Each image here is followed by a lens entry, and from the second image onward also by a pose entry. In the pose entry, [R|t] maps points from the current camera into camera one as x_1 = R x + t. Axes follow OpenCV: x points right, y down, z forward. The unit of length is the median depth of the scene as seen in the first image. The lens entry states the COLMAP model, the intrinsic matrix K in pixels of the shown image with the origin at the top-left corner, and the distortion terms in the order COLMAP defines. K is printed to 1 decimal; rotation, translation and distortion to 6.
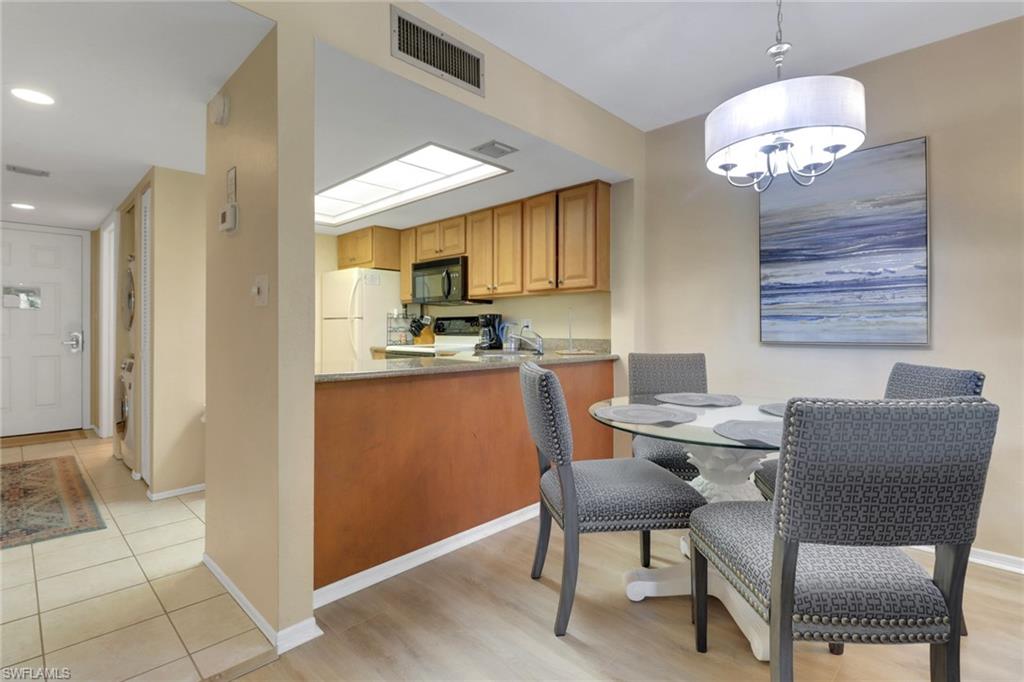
lens RADIAL K [[490.1, 0, 511.6], [0, 490.1, 330.1], [0, 0, 1]] dist [0.007288, -0.008731]
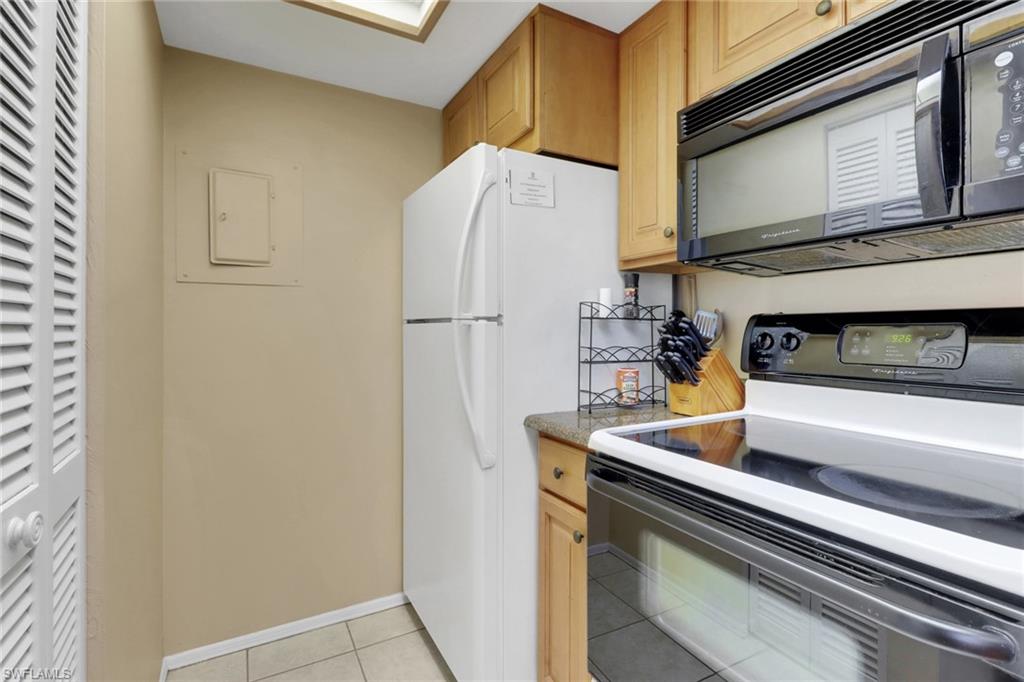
lens RADIAL K [[490.1, 0, 516.2], [0, 490.1, 331.9], [0, 0, 1]] dist [0.007288, -0.008731]
pose [[0.959629, 0.000968, -0.281268, -0.240746], [-0.000514, 0.999998, 0.001689, -0.019184], [0.281270, -0.001477, 0.959628, 0.816255]]
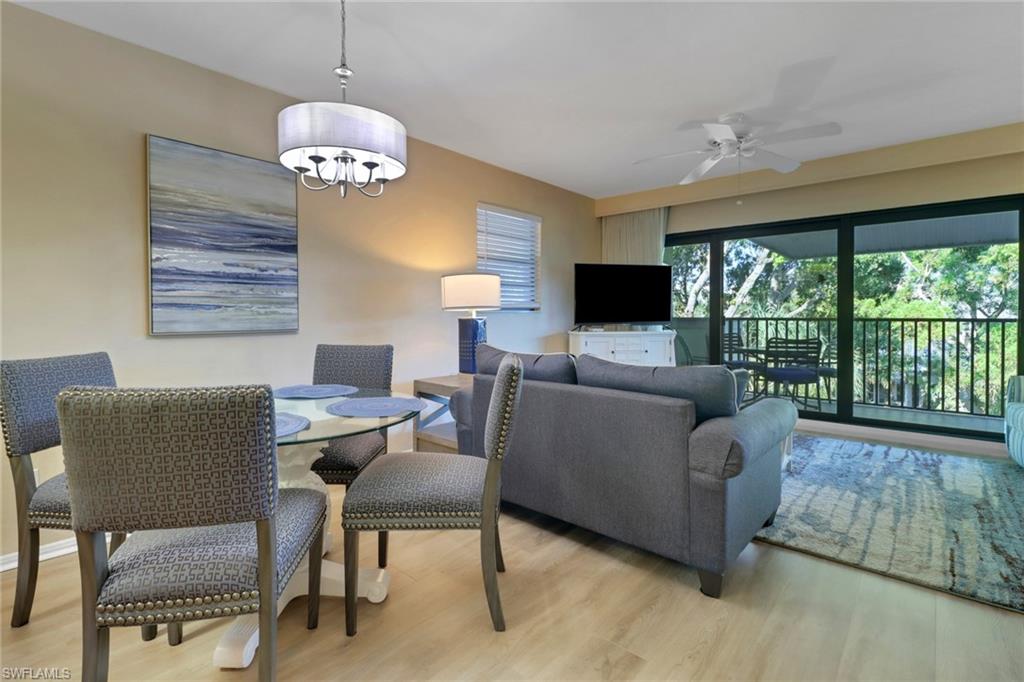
lens RADIAL K [[482.0, 0, 506.9], [0, 482.0, 320.4], [0, 0, 1]] dist [0.003958, -0.007959]
pose [[-0.057248, -0.009539, 0.998314, -0.248373], [0.005403, 0.999937, 0.009864, -0.002966], [-0.998345, 0.005958, -0.057193, 0.290554]]
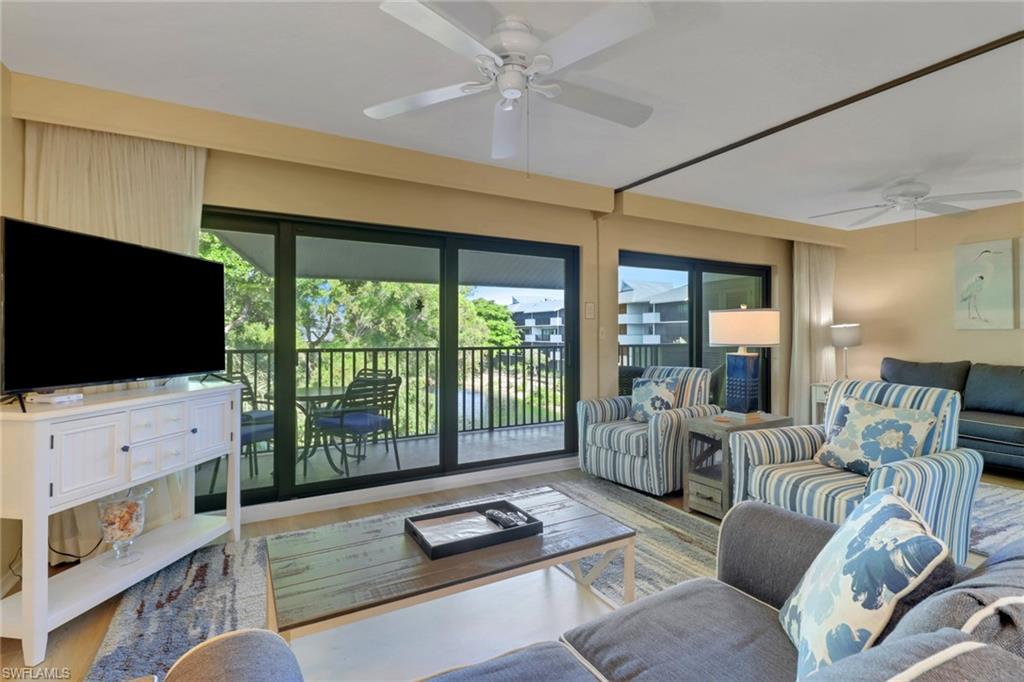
lens RADIAL K [[490.1, 0, 526.1], [0, 490.1, 332.5], [0, 0, 1]] dist [0.007288, -0.008731]
pose [[-0.965489, -0.000449, 0.260445, 0.377899], [-0.001738, 0.999987, -0.004720, -0.028708], [-0.260440, -0.005009, -0.965477, 0.340538]]
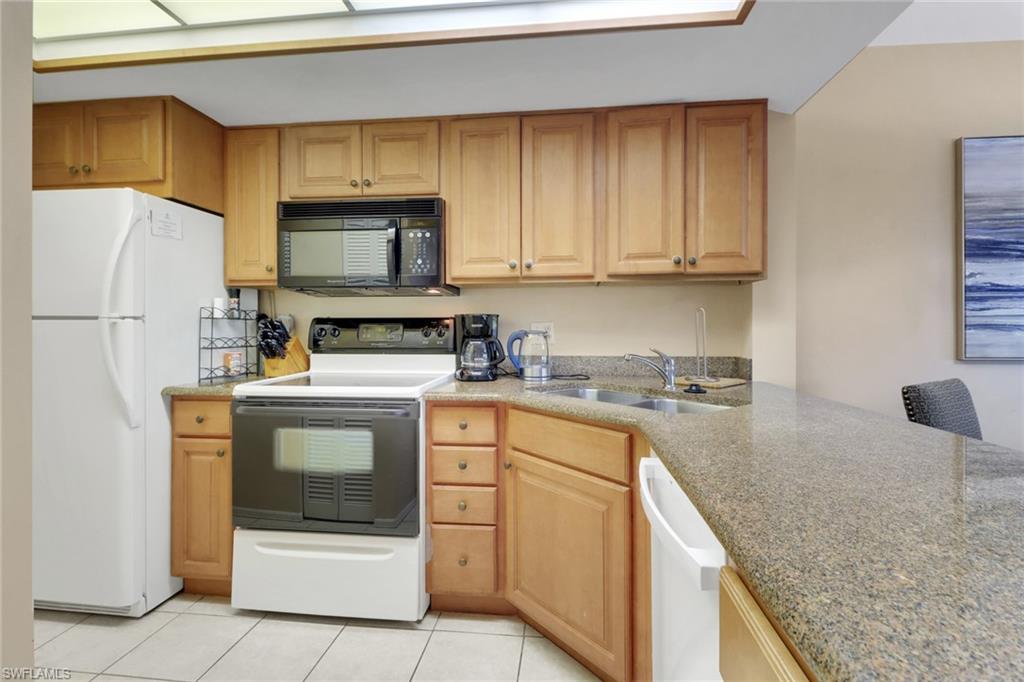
lens RADIAL K [[470.2, 0, 513.1], [0, 470.2, 327.4], [0, 0, 1]] dist [0.004946, -0.001254]
pose [[0.785911, -0.001824, 0.618337, -0.344649], [0.002592, 0.999997, -0.000345, -0.017760], [-0.618334, 0.001874, 0.785913, 0.578474]]
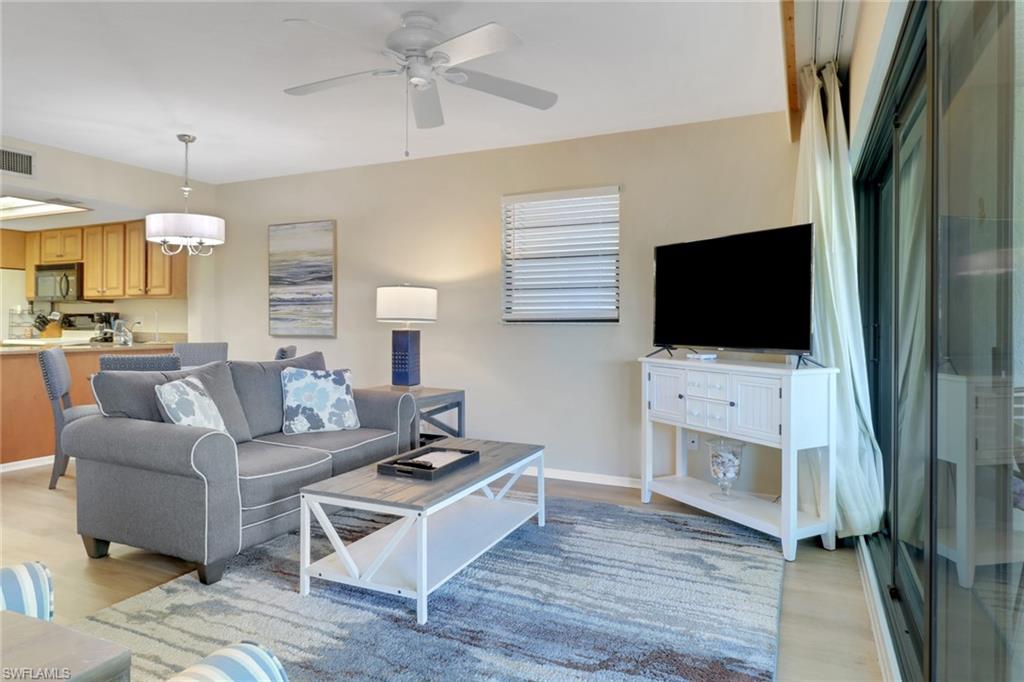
lens RADIAL K [[625.0, 0, 519.6], [0, 625.0, 323.4], [0, 0, 1]] dist [-0.000668, 0.000289]
pose [[0.944289, 0.004675, 0.329083, 0.409091], [-0.005306, 0.999985, 0.001019, -0.012712], [-0.329074, -0.002708, 0.944300, -0.765049]]
